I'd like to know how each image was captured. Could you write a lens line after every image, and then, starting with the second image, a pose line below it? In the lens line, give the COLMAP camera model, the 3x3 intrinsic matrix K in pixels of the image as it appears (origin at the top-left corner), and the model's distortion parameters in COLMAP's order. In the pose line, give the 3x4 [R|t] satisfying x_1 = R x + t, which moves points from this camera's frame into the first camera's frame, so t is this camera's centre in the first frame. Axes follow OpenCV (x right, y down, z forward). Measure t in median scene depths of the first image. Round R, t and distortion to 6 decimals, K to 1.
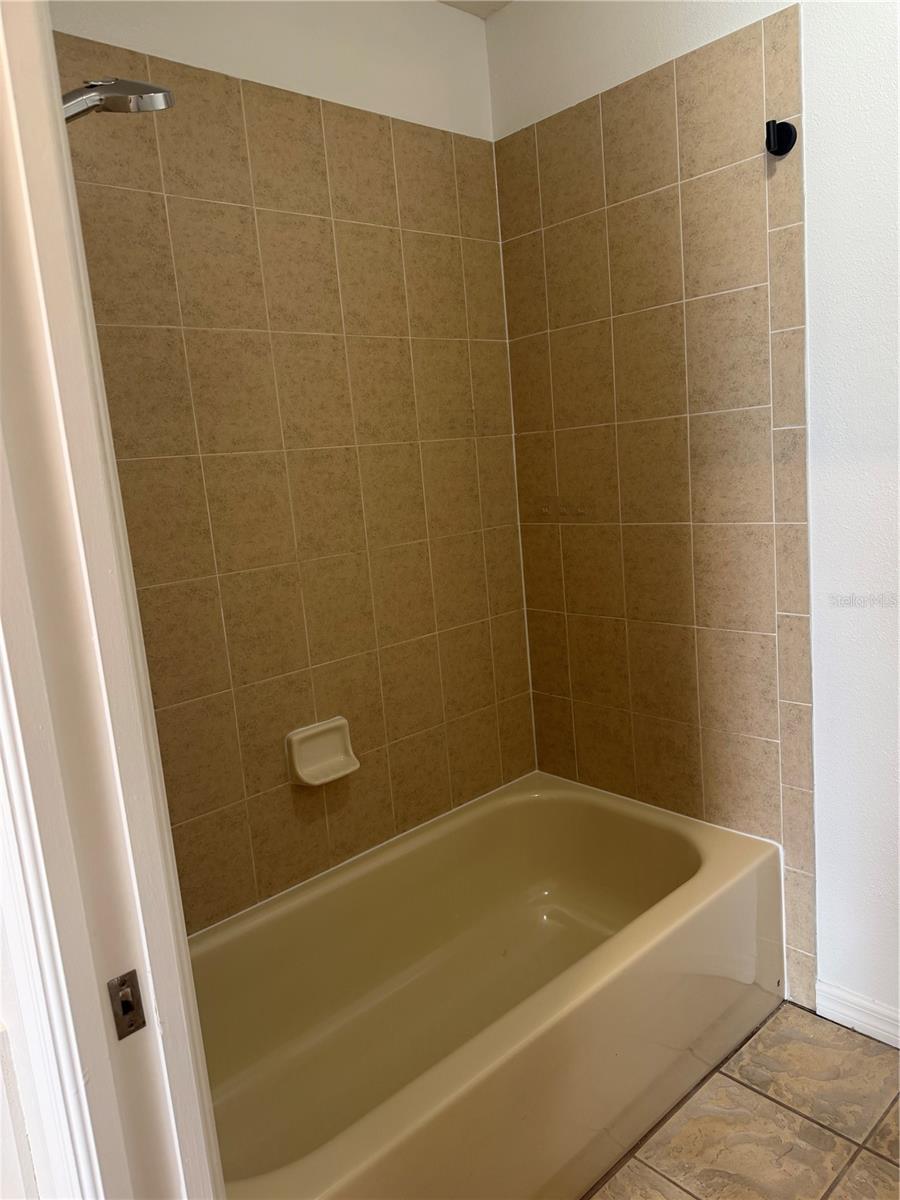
lens RADIAL K [[844.6, 0, 450.0], [0, 844.6, 600.0], [0, 0, 1]] dist [-0.008229, -0.000331]
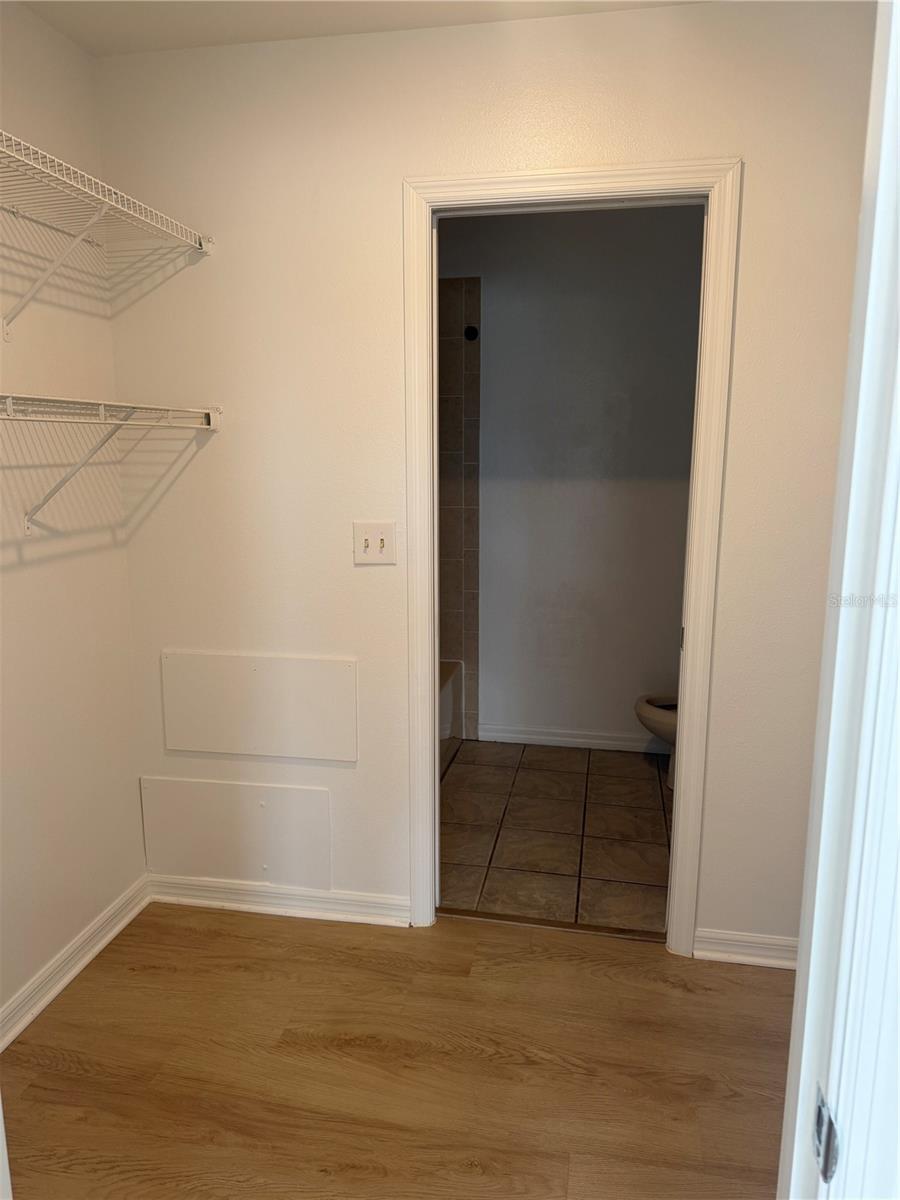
lens RADIAL K [[828.9, 0, 450.0], [0, 828.9, 600.0], [0, 0, 1]] dist [0.069492, 0.000761]
pose [[0.802045, -0.026608, 0.596670, -1.029845], [0.028743, 0.999569, 0.005938, 0.150817], [-0.596571, 0.012388, 0.802465, -0.762031]]
